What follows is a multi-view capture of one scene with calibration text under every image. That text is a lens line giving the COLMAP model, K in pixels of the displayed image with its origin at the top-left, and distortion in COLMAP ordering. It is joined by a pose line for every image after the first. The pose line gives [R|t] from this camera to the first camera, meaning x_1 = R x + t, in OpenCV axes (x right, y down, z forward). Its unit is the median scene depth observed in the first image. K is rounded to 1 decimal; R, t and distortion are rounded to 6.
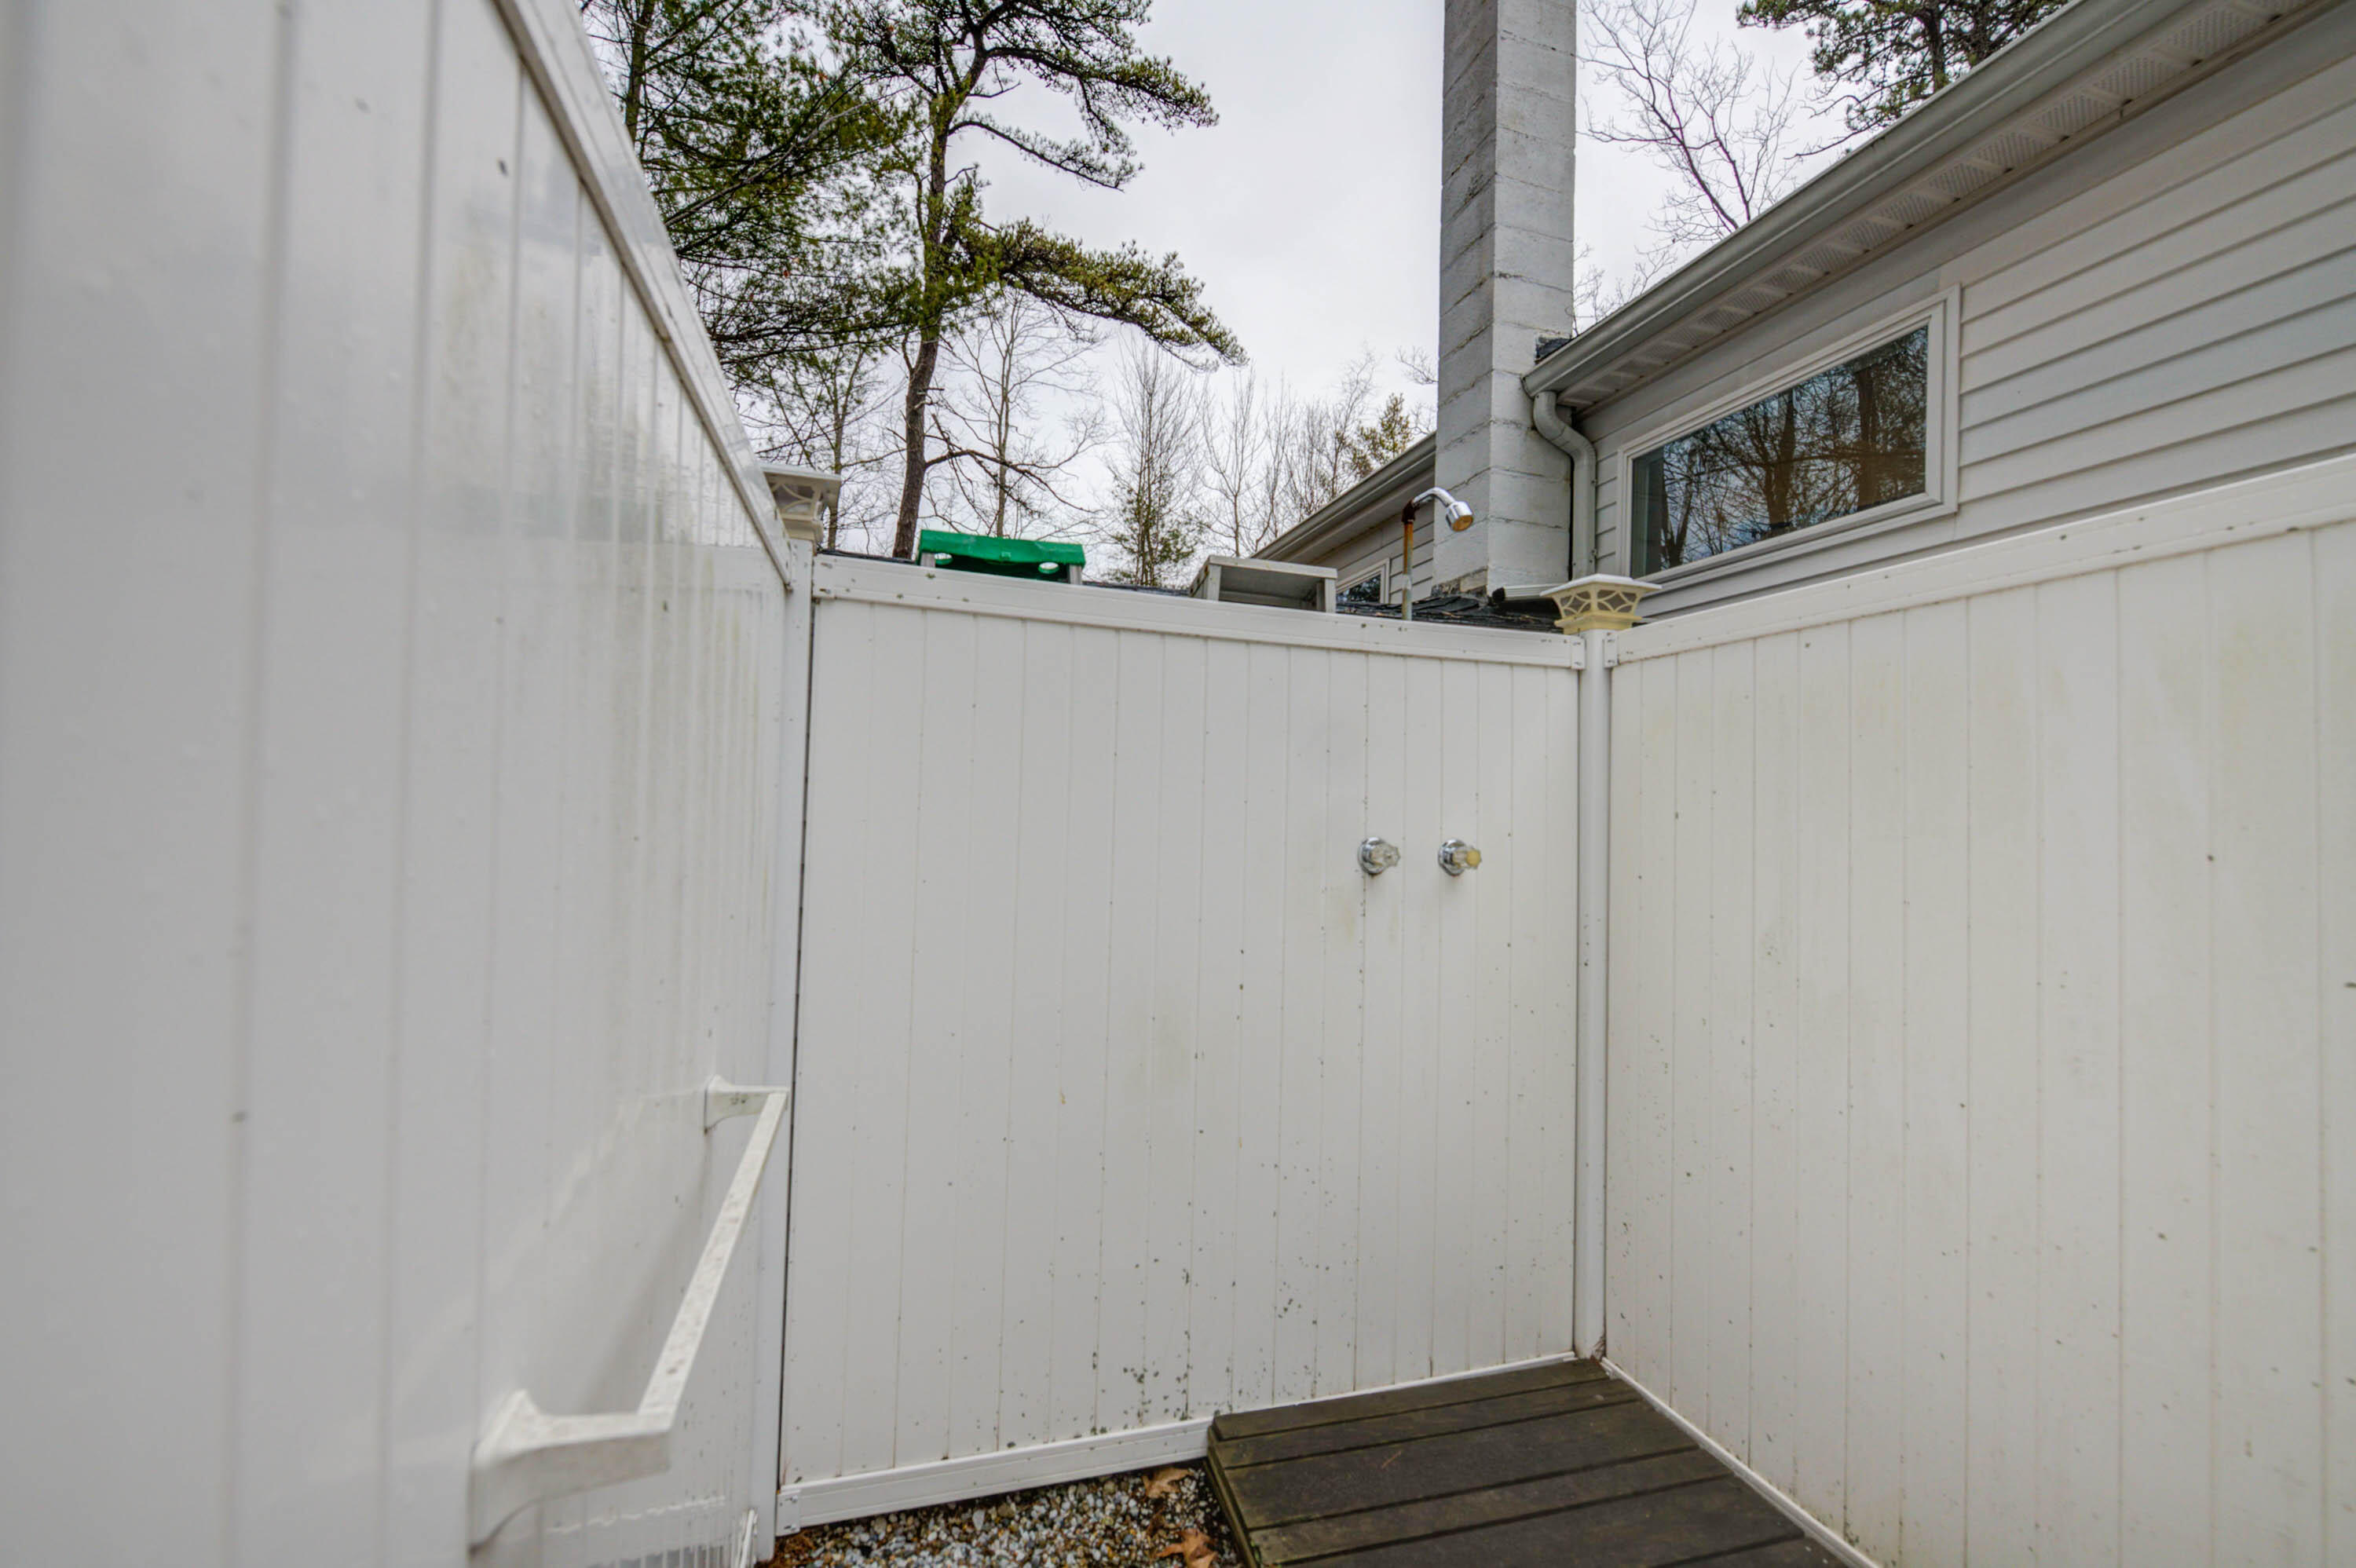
lens RADIAL K [[908.2, 0, 1196.0], [0, 908.2, 787.4], [0, 0, 1]] dist [-0.000468, -0.000100]
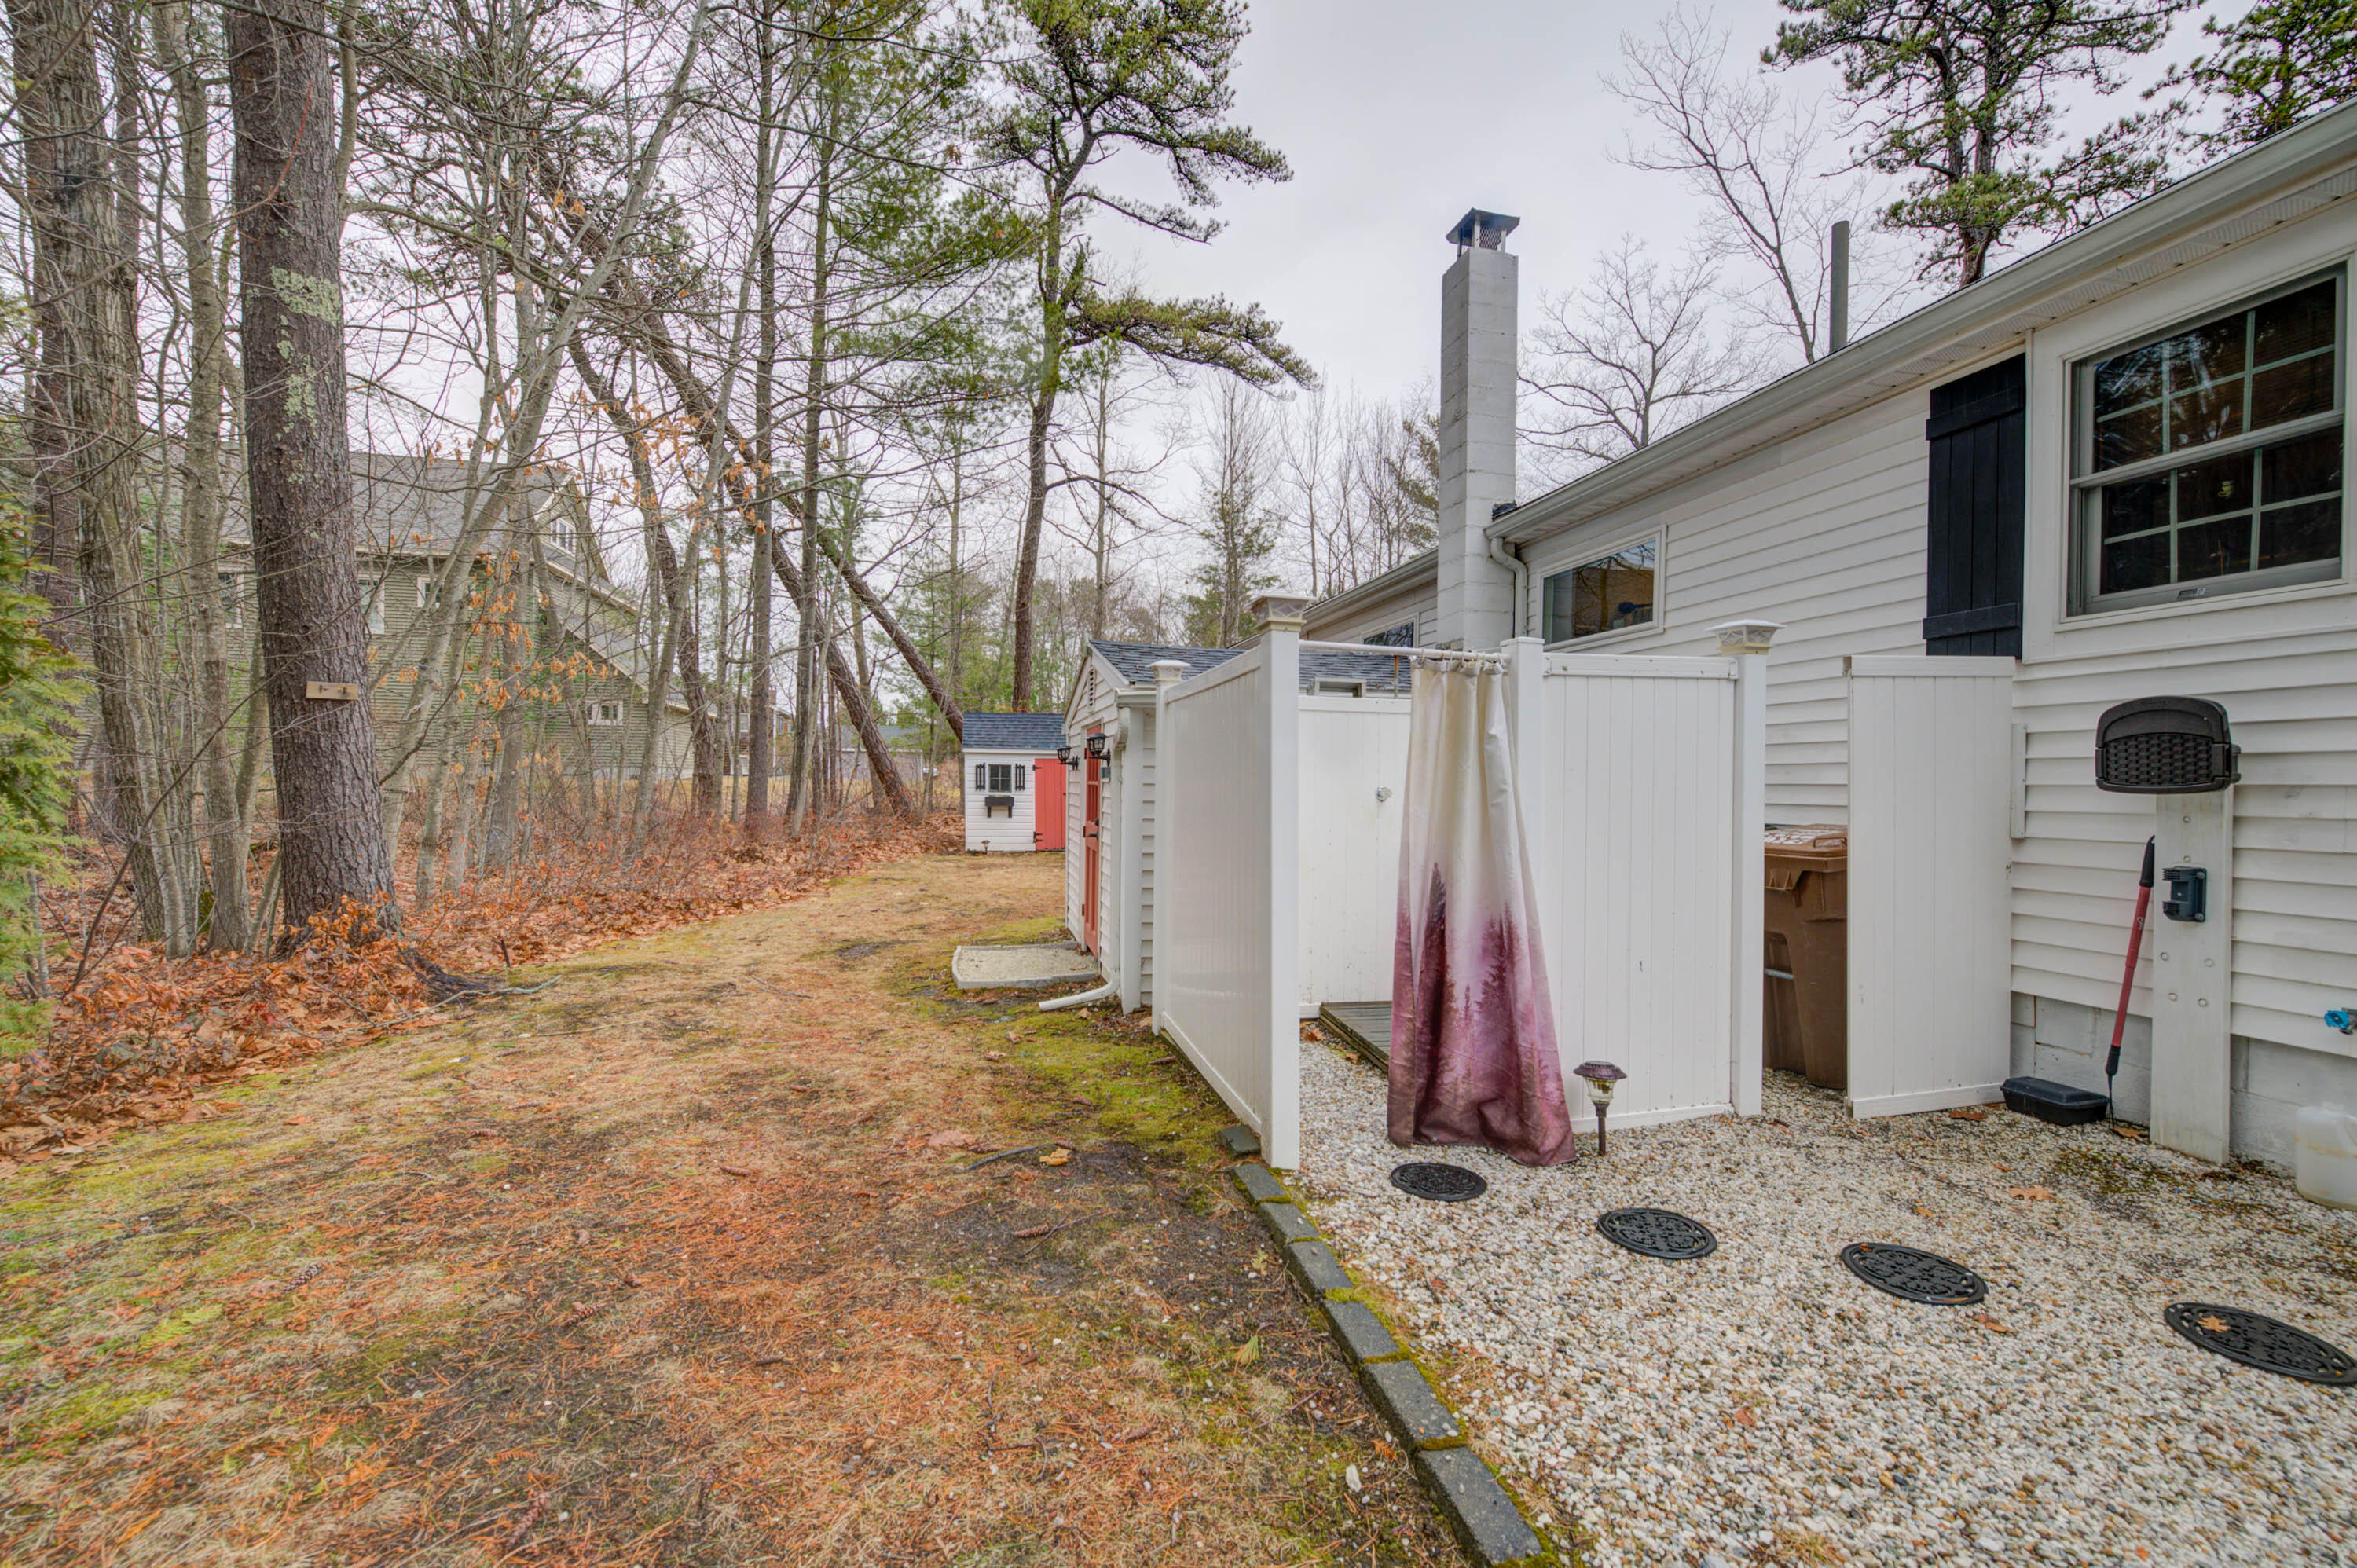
lens RADIAL K [[919.4, 0, 1178.5], [0, 919.4, 784.0], [0, 0, 1]] dist [0.000742, 0.000063]
pose [[0.994936, -0.012741, -0.099703, -0.013857], [0.015864, 0.999406, 0.030587, -0.004716], [0.099254, -0.032014, 0.994547, -0.198832]]
